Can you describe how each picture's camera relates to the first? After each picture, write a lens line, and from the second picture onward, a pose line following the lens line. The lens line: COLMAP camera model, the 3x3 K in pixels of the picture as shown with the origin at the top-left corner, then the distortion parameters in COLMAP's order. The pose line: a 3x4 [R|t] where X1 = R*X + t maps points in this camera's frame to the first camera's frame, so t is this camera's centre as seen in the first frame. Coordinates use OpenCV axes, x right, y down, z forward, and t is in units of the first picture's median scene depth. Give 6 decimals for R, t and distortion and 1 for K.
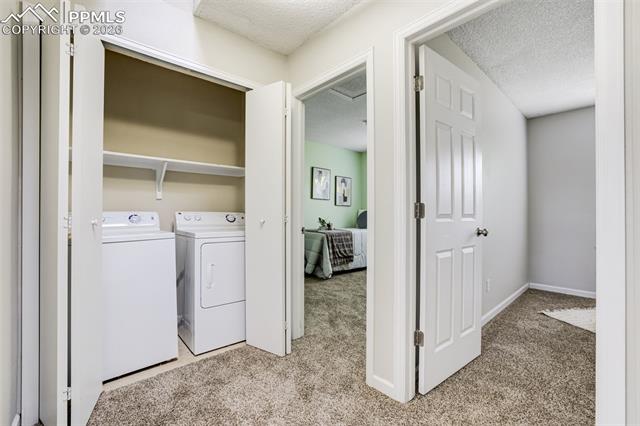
lens RADIAL K [[276.7, 0, 320.6], [0, 276.7, 212.0], [0, 0, 1]] dist [-0.042971, 0.018748]
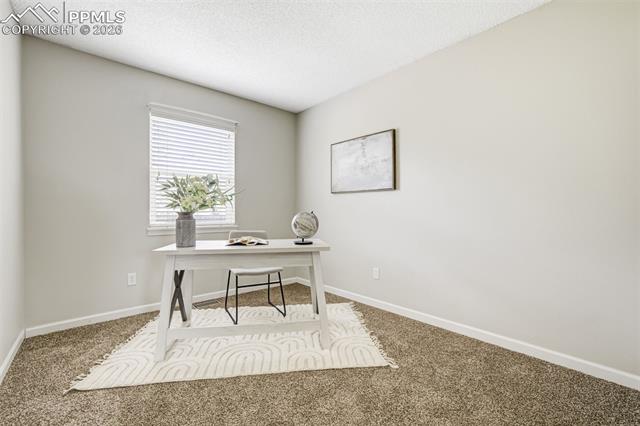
lens RADIAL K [[276.7, 0, 320.6], [0, 276.7, 212.0], [0, 0, 1]] dist [-0.042971, 0.018748]
pose [[0.035055, -0.002786, 0.999382, 0.198803], [-0.005147, 0.999982, 0.002968, 0.012564], [-0.999372, -0.005248, 0.035040, 0.320173]]
